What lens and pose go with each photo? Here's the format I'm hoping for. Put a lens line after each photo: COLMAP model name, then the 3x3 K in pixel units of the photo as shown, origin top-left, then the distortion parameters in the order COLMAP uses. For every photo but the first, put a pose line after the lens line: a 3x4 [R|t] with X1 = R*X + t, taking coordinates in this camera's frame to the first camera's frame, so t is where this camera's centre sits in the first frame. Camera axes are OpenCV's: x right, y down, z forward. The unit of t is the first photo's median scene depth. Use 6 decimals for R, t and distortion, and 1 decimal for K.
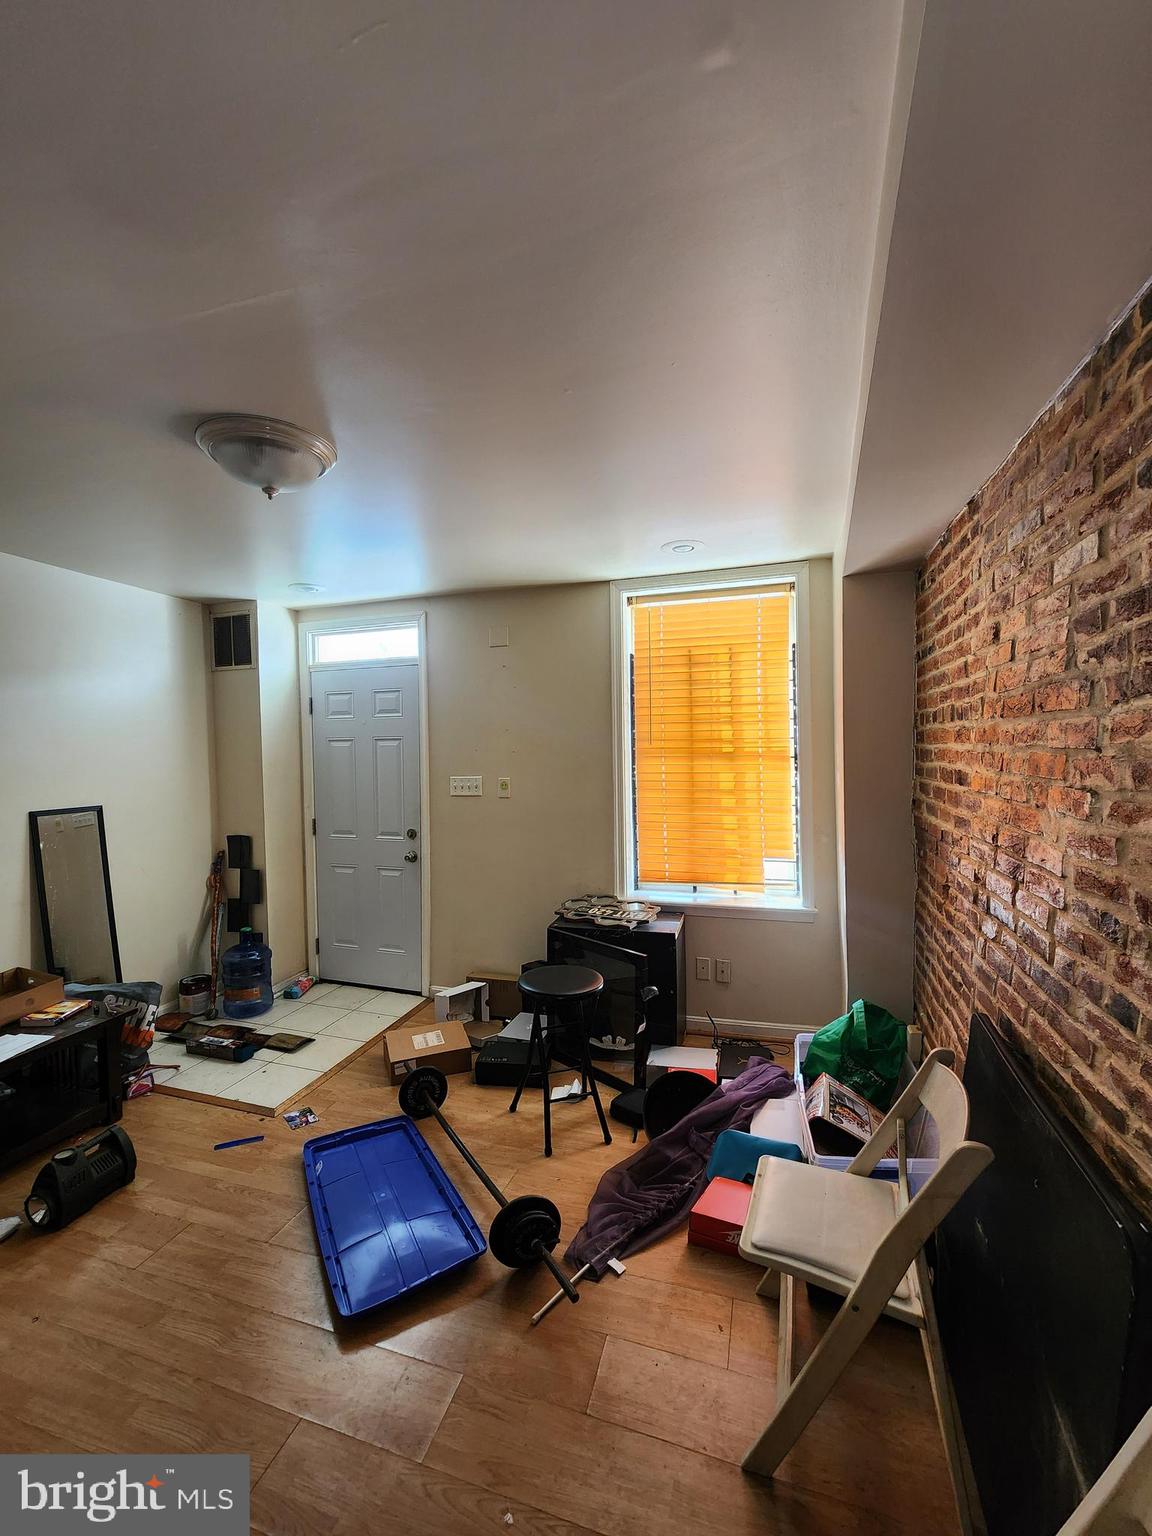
lens RADIAL K [[630.4, 0, 586.4], [0, 630.4, 770.6], [0, 0, 1]] dist [-0.000452, 0.000622]
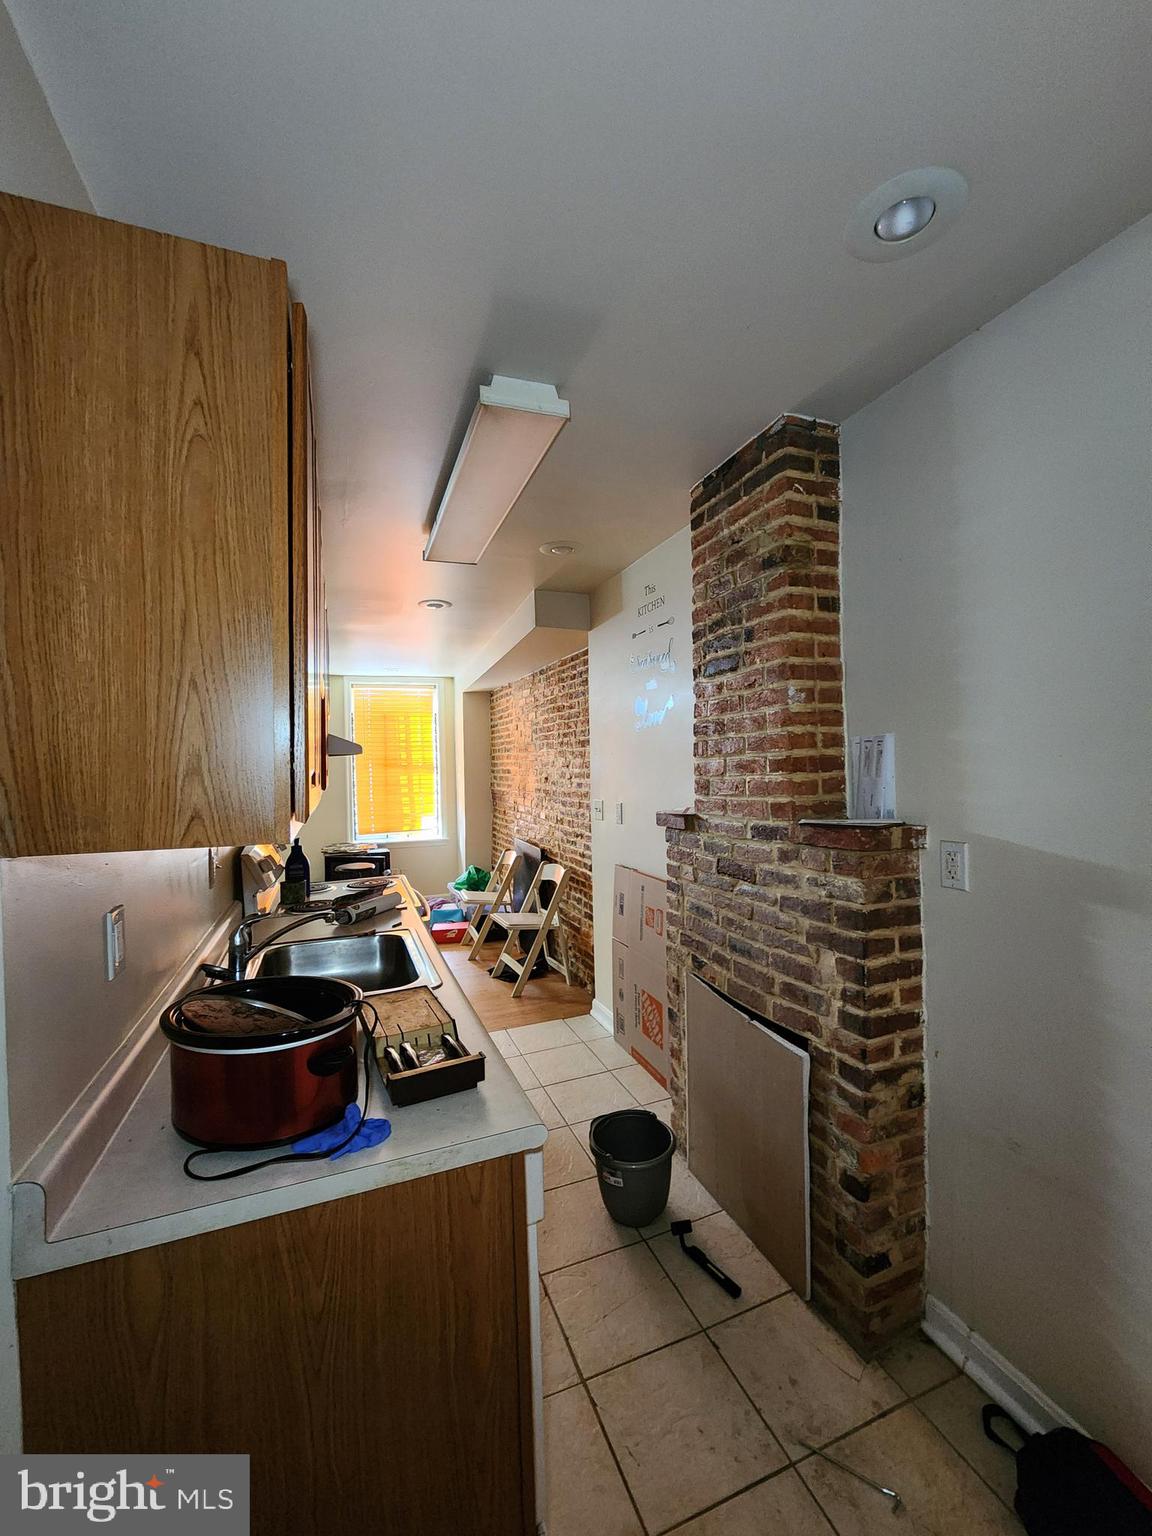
lens RADIAL K [[630.4, 0, 582.5], [0, 630.4, 769.2], [0, 0, 1]] dist [-0.000452, 0.000622]
pose [[0.776598, -0.001047, 0.629995, -0.810131], [0.027431, 0.999106, -0.032154, 0.084853], [-0.629398, 0.042253, 0.775933, -1.229365]]
